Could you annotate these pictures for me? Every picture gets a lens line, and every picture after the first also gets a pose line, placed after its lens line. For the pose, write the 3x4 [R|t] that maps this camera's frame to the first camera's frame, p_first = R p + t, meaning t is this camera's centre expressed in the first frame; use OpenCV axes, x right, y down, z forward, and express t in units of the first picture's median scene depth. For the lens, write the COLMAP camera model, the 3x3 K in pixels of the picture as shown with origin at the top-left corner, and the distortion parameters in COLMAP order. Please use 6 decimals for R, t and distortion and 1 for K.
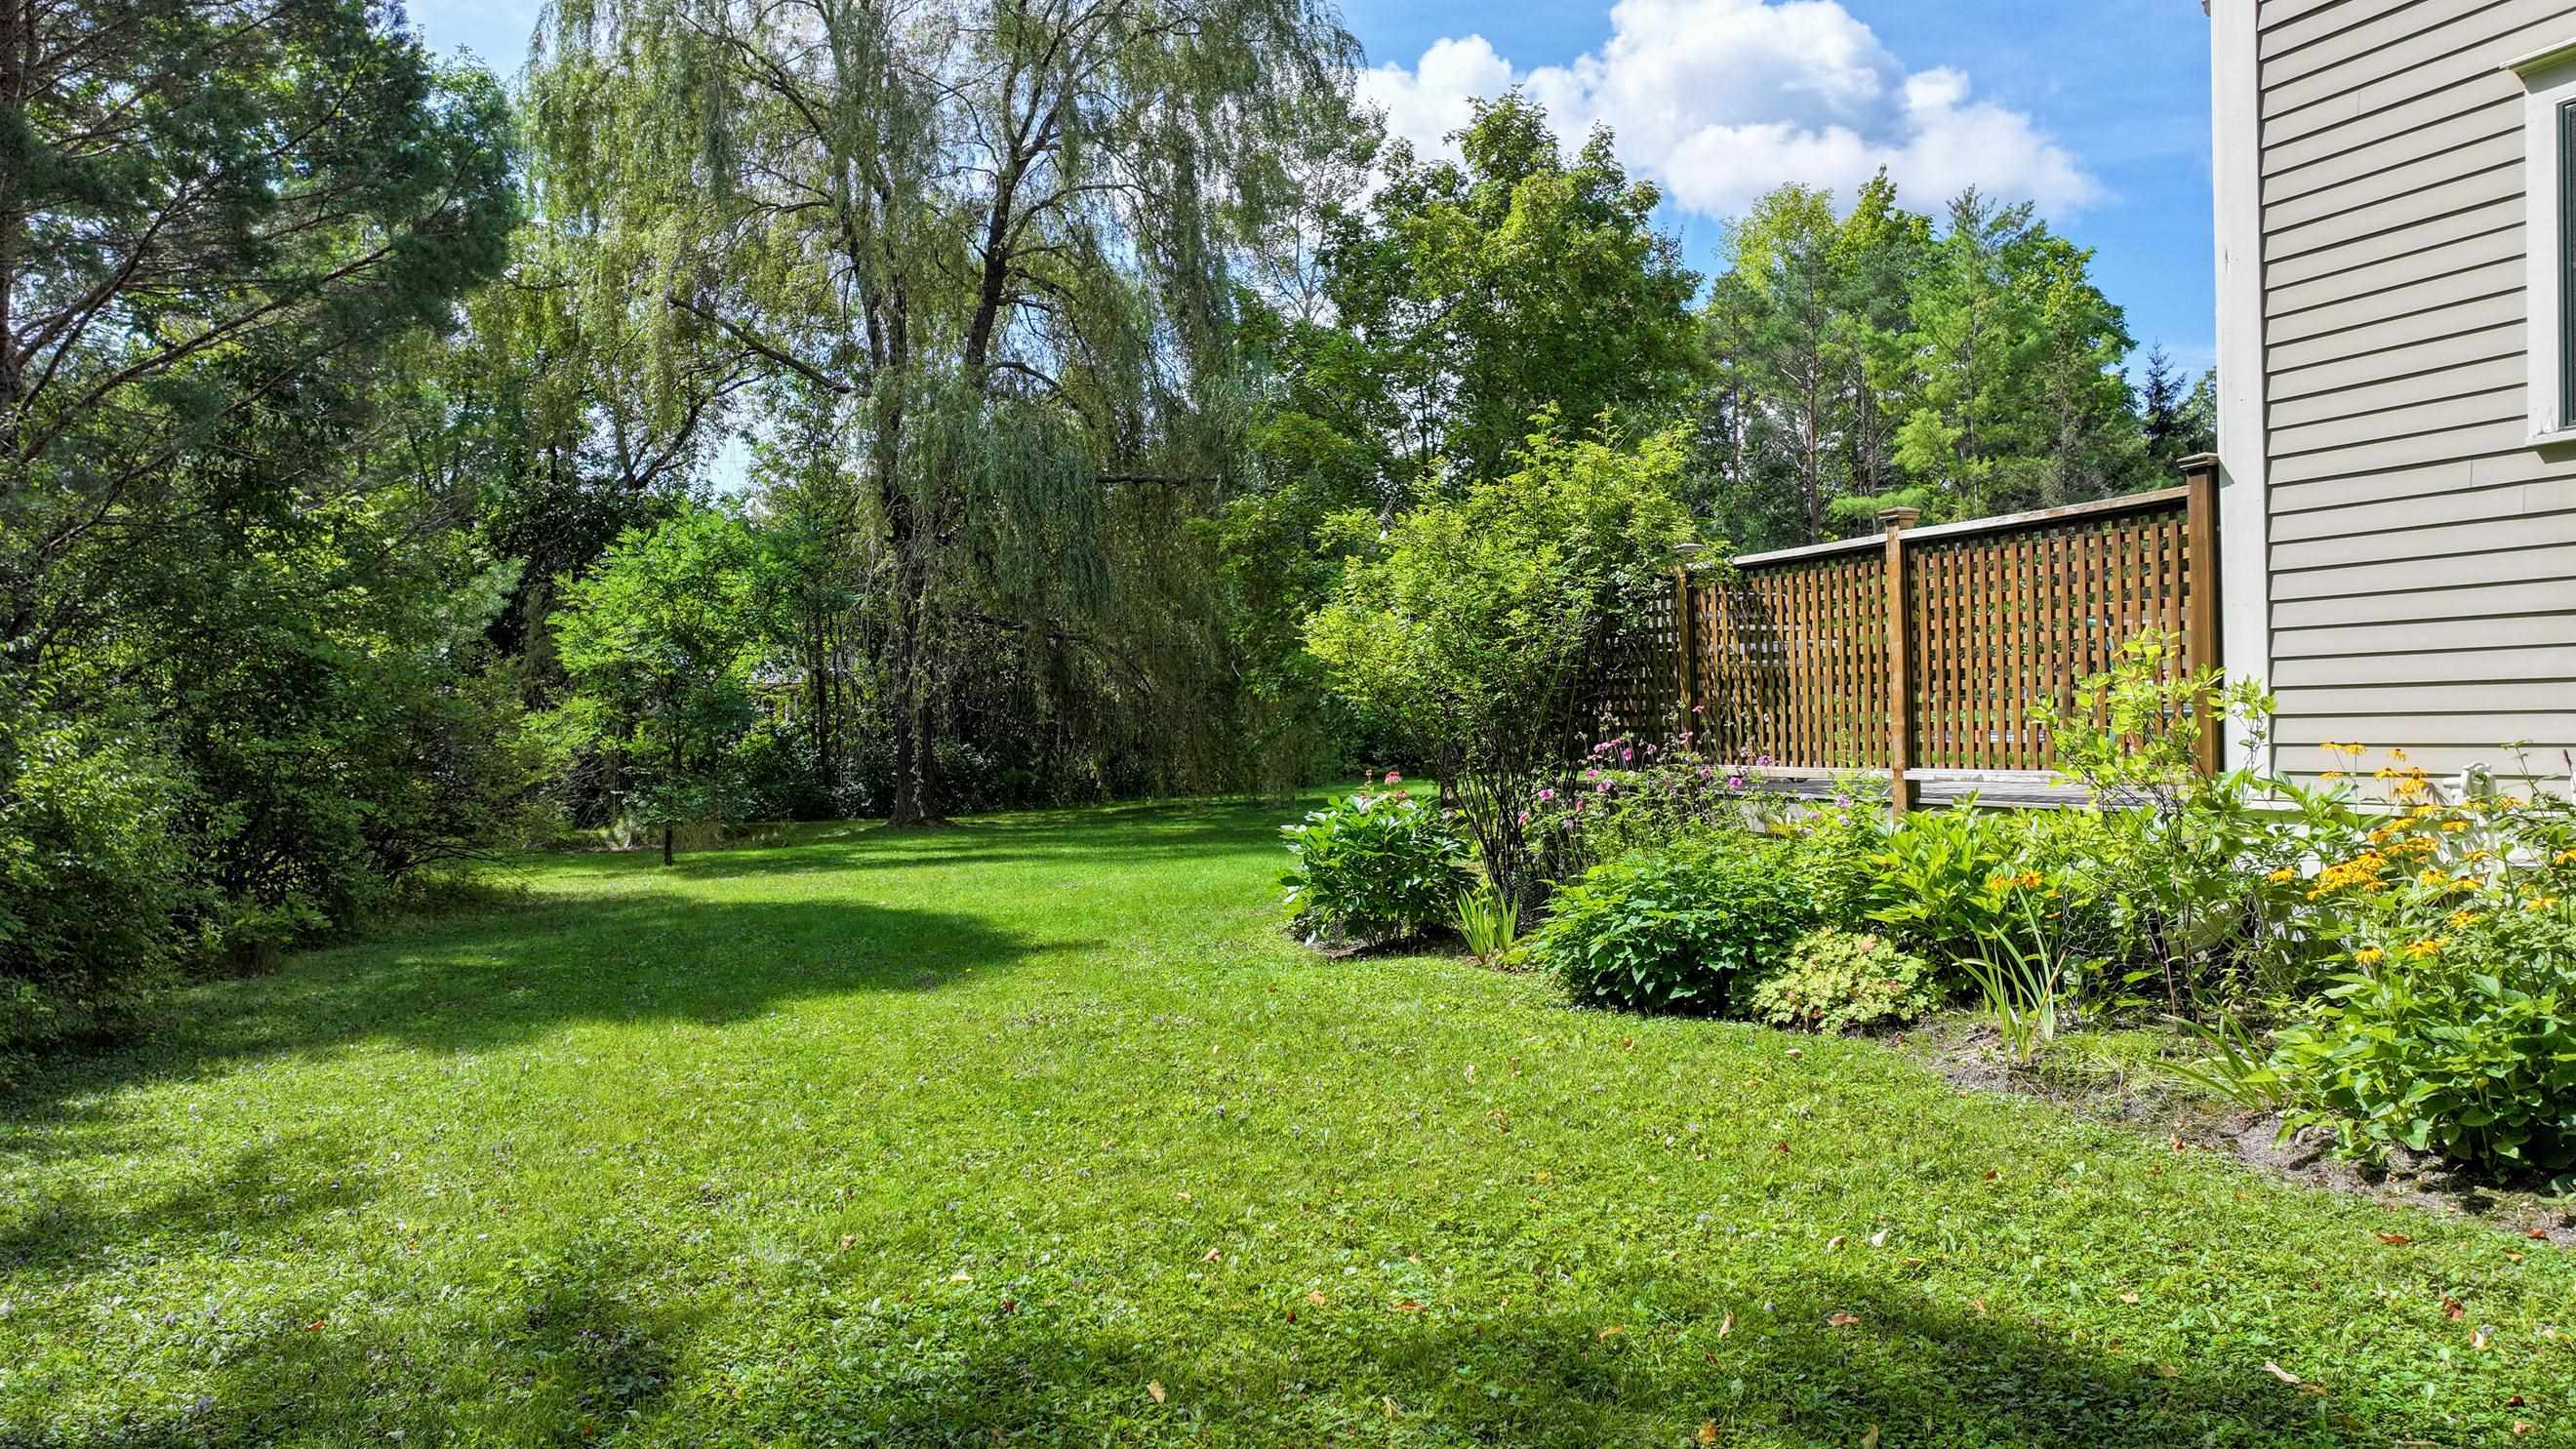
lens RADIAL K [[1807.3, 0, 1285.4], [0, 1807.3, 721.2], [0, 0, 1]] dist [0.028296, -0.001761]
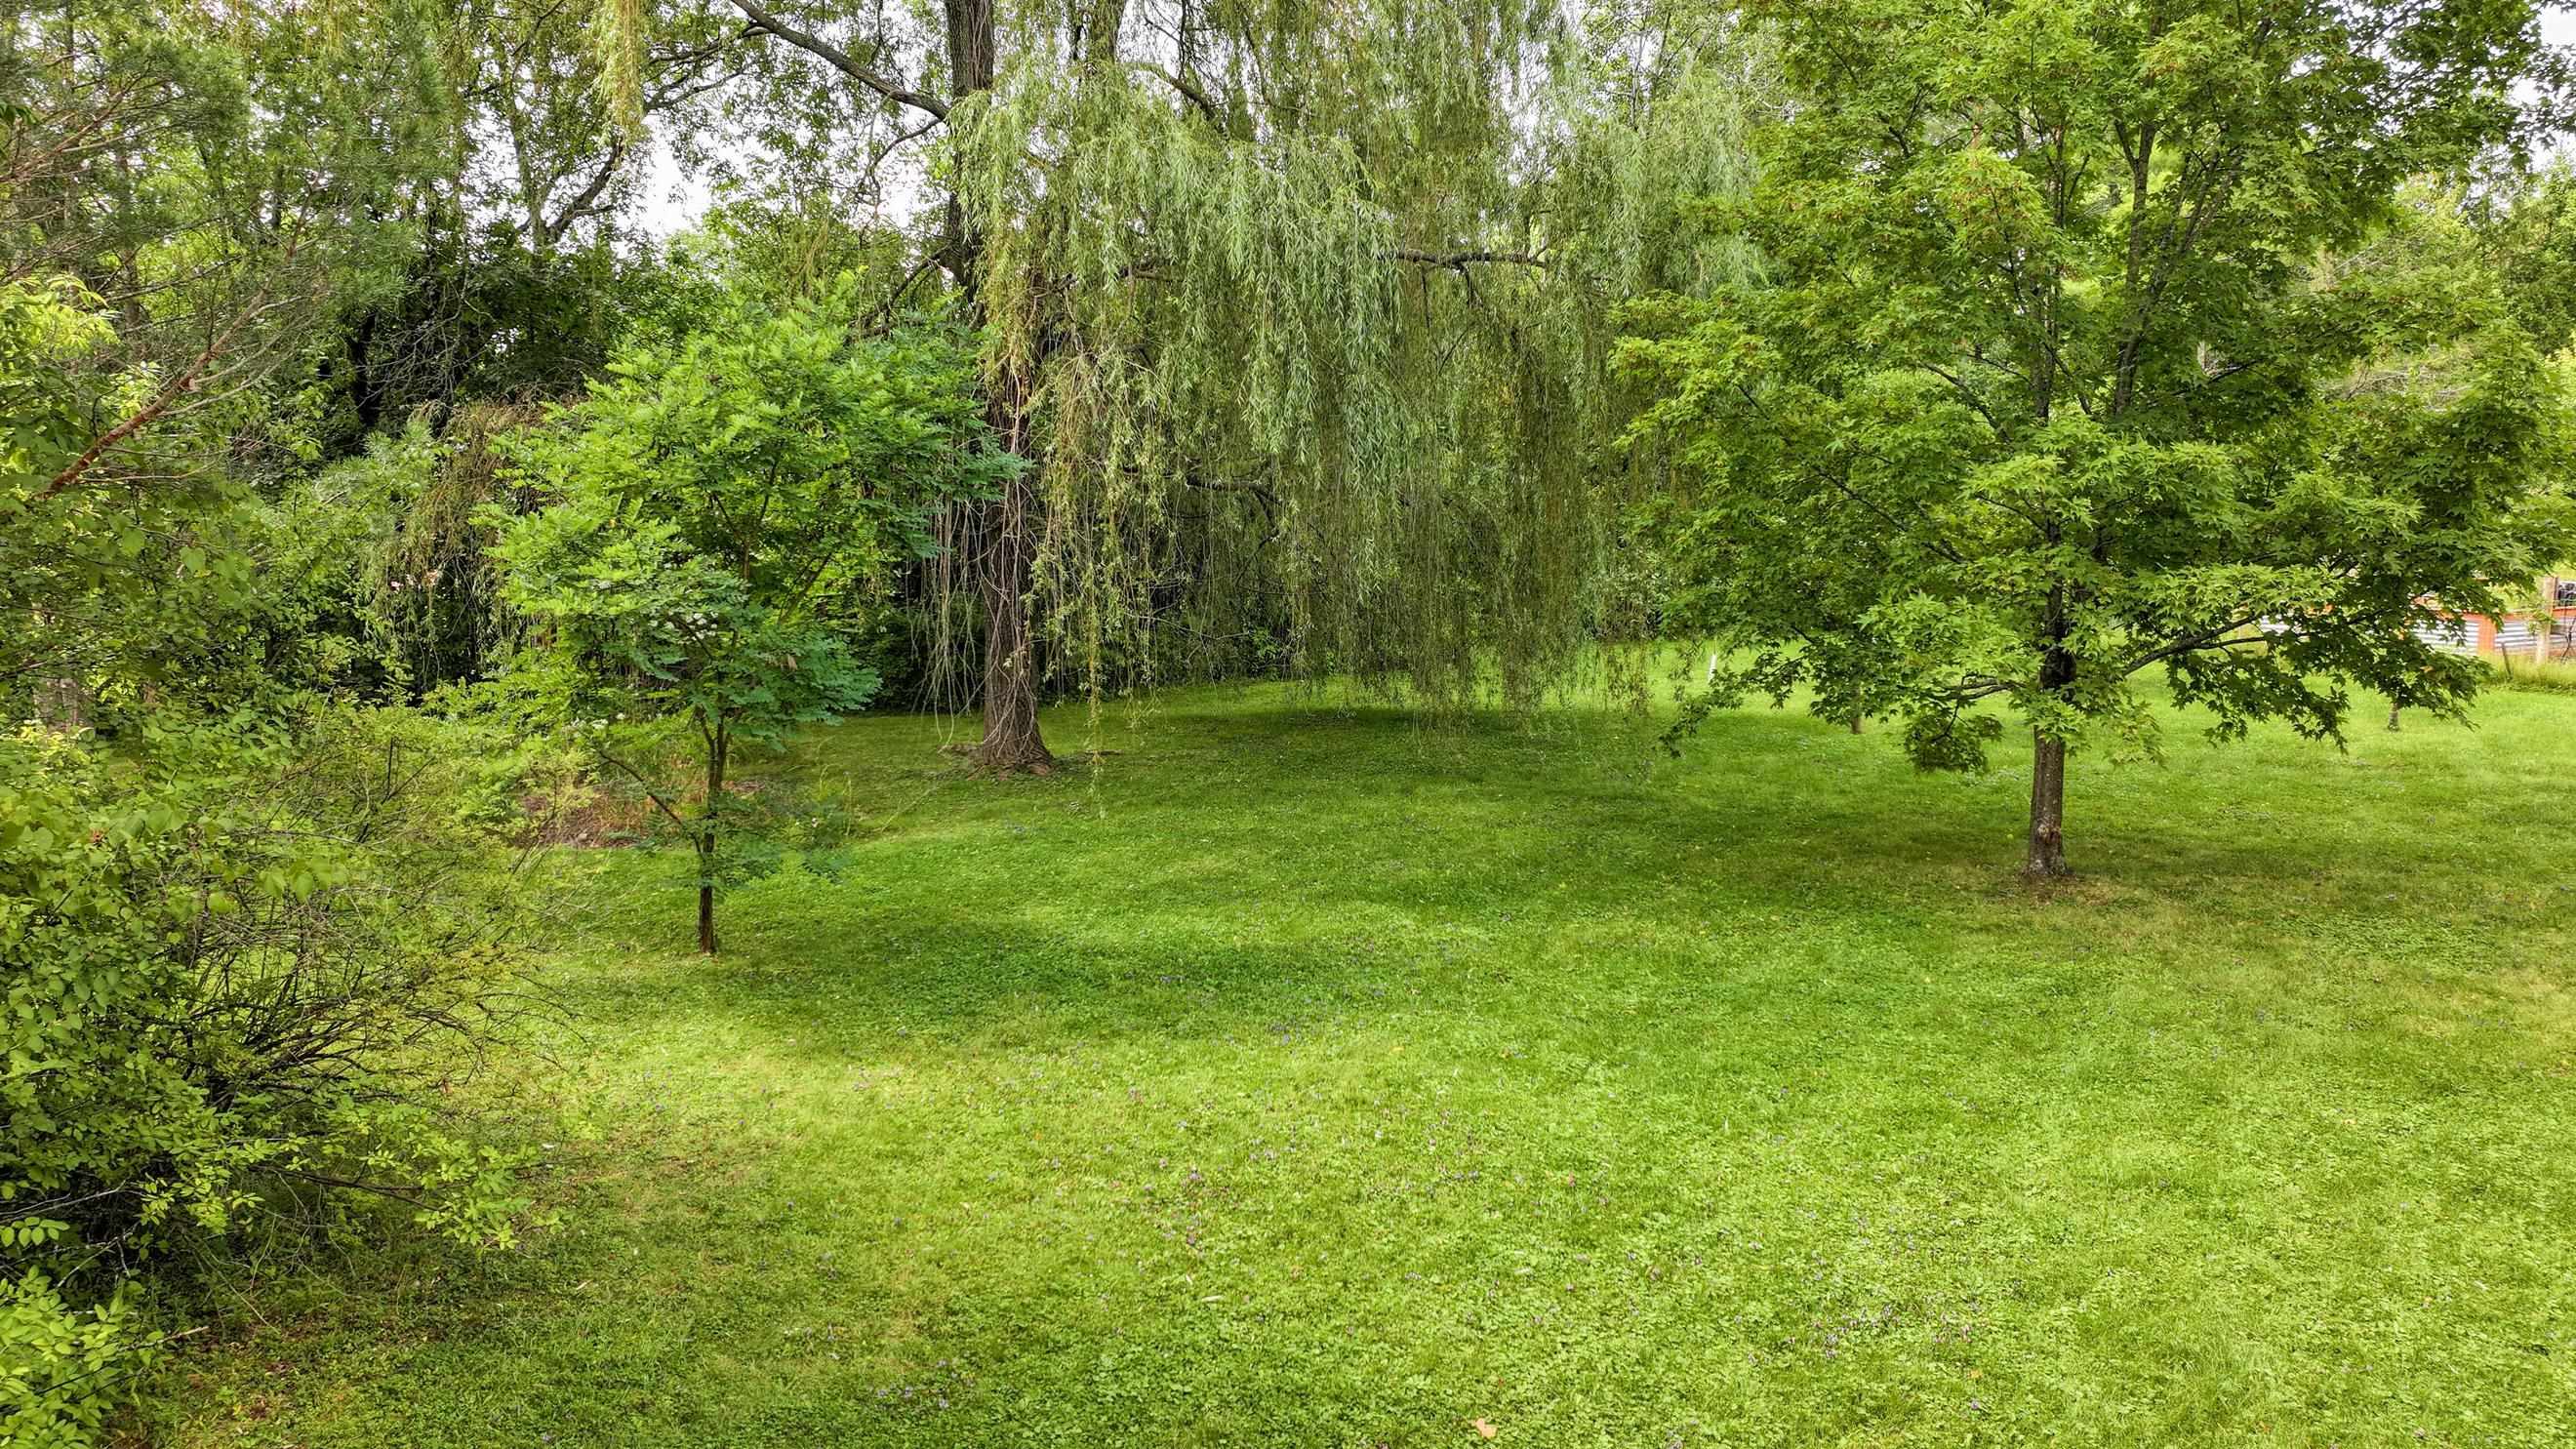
lens RADIAL K [[1807.3, 0, 1291.3], [0, 1807.3, 726.5], [0, 0, 1]] dist [0.028296, -0.001761]
pose [[0.997684, 0.003335, 0.067939, -0.127201], [-0.012396, 0.990987, 0.133383, -0.042640], [-0.066881, -0.133917, 0.988733, 0.281415]]
